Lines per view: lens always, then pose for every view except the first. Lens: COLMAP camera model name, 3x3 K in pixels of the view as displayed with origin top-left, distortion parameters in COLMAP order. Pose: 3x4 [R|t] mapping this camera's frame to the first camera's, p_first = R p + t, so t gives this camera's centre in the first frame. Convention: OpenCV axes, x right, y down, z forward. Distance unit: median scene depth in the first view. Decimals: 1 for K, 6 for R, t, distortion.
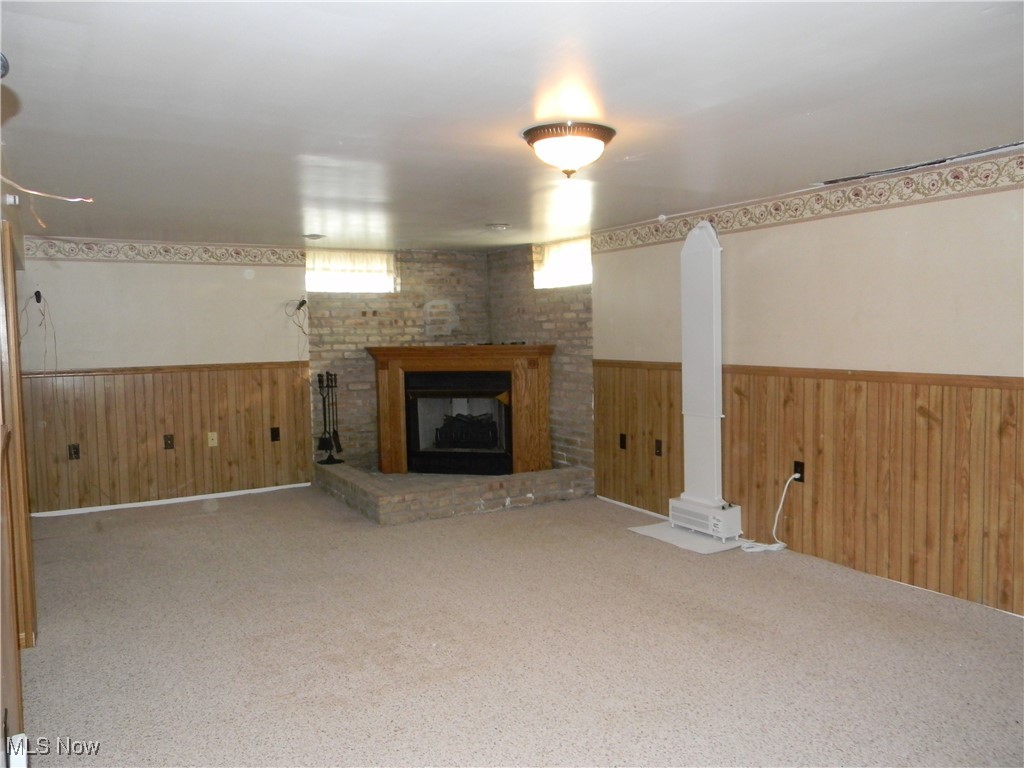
lens RADIAL K [[812.2, 0, 517.1], [0, 812.2, 385.5], [0, 0, 1]] dist [0.012574, -0.016439]
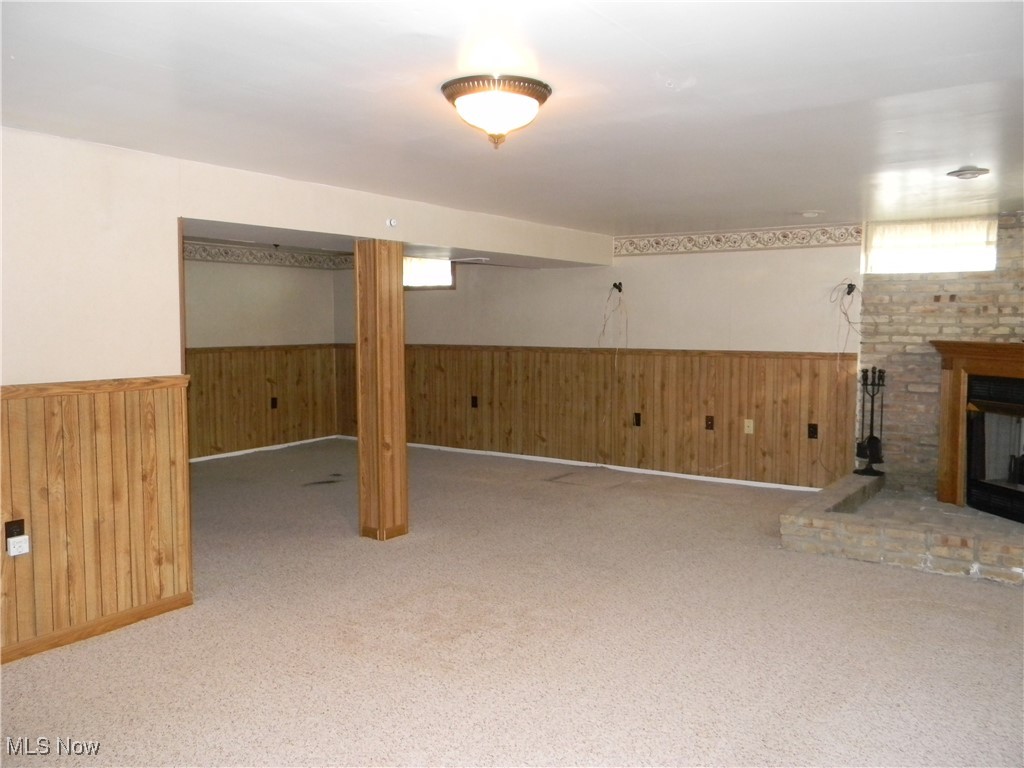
lens RADIAL K [[812.2, 0, 515.3], [0, 812.2, 382.1], [0, 0, 1]] dist [0.012574, -0.016439]
pose [[0.438942, 0.084648, -0.894519, 0.371688], [-0.072030, 0.995663, 0.058874, -0.025010], [0.895623, 0.038590, 0.443136, 0.290592]]
